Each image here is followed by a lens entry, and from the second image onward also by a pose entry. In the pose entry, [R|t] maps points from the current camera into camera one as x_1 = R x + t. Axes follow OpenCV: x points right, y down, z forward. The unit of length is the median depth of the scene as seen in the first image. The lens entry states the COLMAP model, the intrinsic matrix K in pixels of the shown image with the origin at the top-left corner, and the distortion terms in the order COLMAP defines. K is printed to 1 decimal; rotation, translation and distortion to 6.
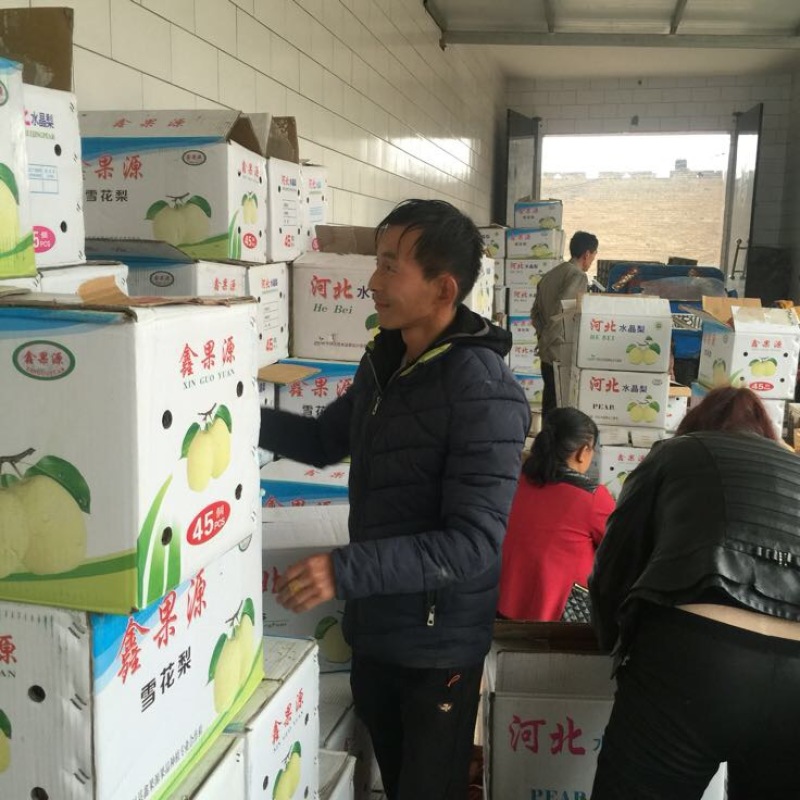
lens RADIAL K [[919.0, 0, 400.0], [0, 919.0, 400.0], [0, 0, 1]] dist [0.093789, -0.134640]
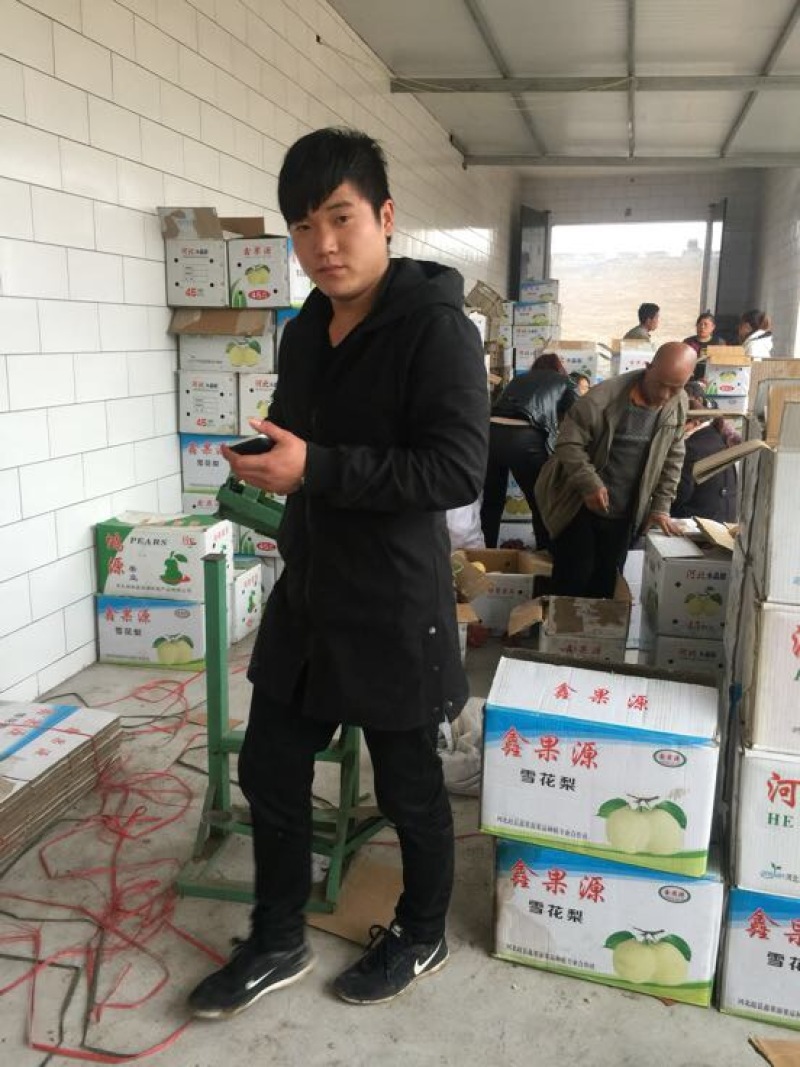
lens RADIAL K [[934.8, 0, 380.5], [0, 934.8, 528.6], [0, 0, 1]] dist [0.116495, -0.130045]
pose [[0.998328, 0.004297, -0.057636, 0.018067], [-0.001747, 0.999020, 0.044226, 0.338038], [0.057770, -0.044052, 0.997358, -1.600526]]
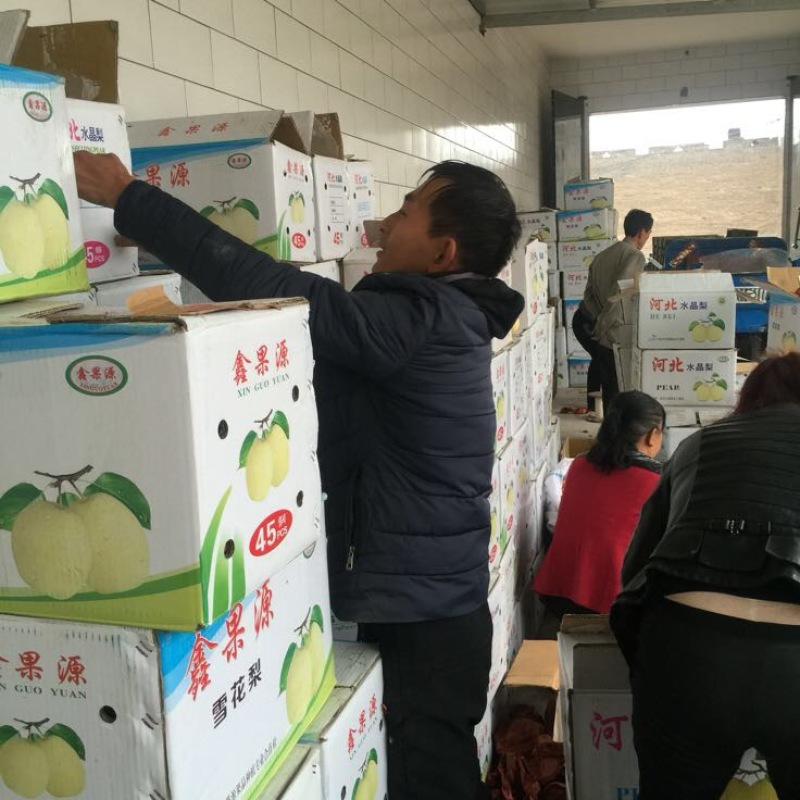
lens RADIAL K [[917.0, 0, 400.0], [0, 917.0, 400.0], [0, 0, 1]] dist [0.100341, -0.139482]
pose [[0.996654, -0.052463, -0.062672, -0.001529], [0.053016, 0.998568, 0.007191, -0.003177], [0.062205, -0.010490, 0.998008, 0.019255]]
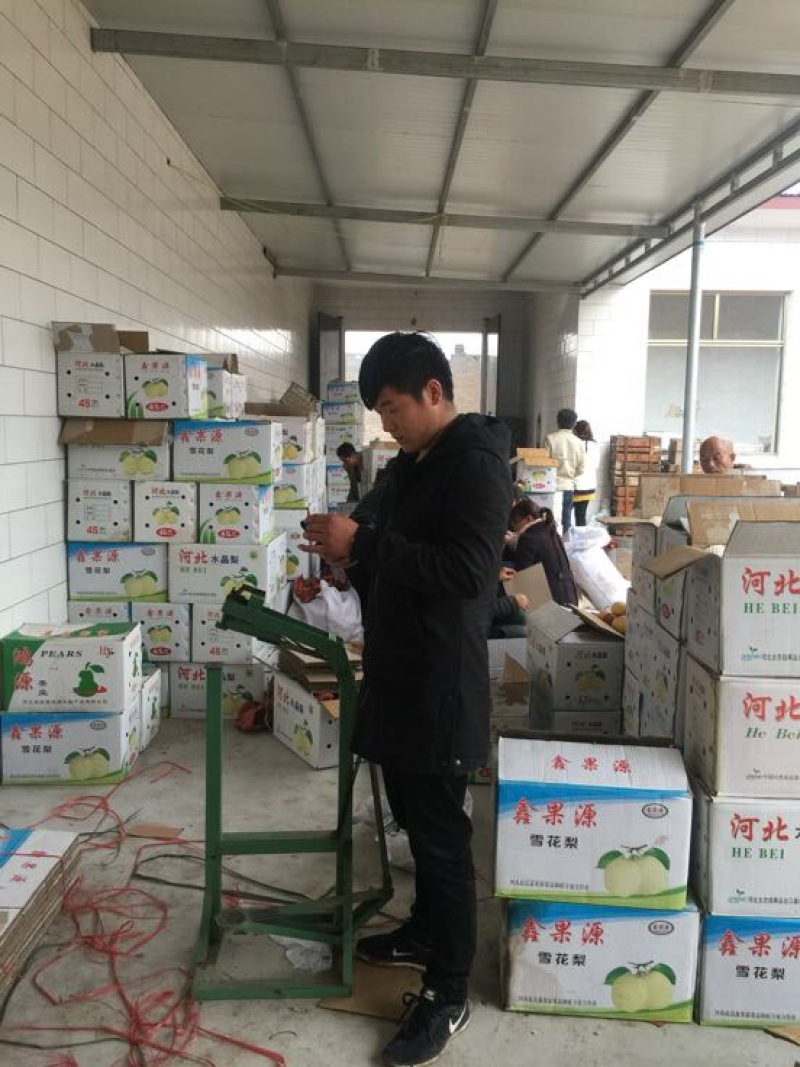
lens RADIAL K [[940.7, 0, 400.0], [0, 940.7, 533.5], [0, 0, 1]] dist [0.124074, -0.133149]
pose [[0.978816, -0.025402, 0.203160, -0.274284], [0.034155, 0.998628, -0.039690, 0.308702], [-0.201873, 0.045788, 0.978341, -1.734046]]
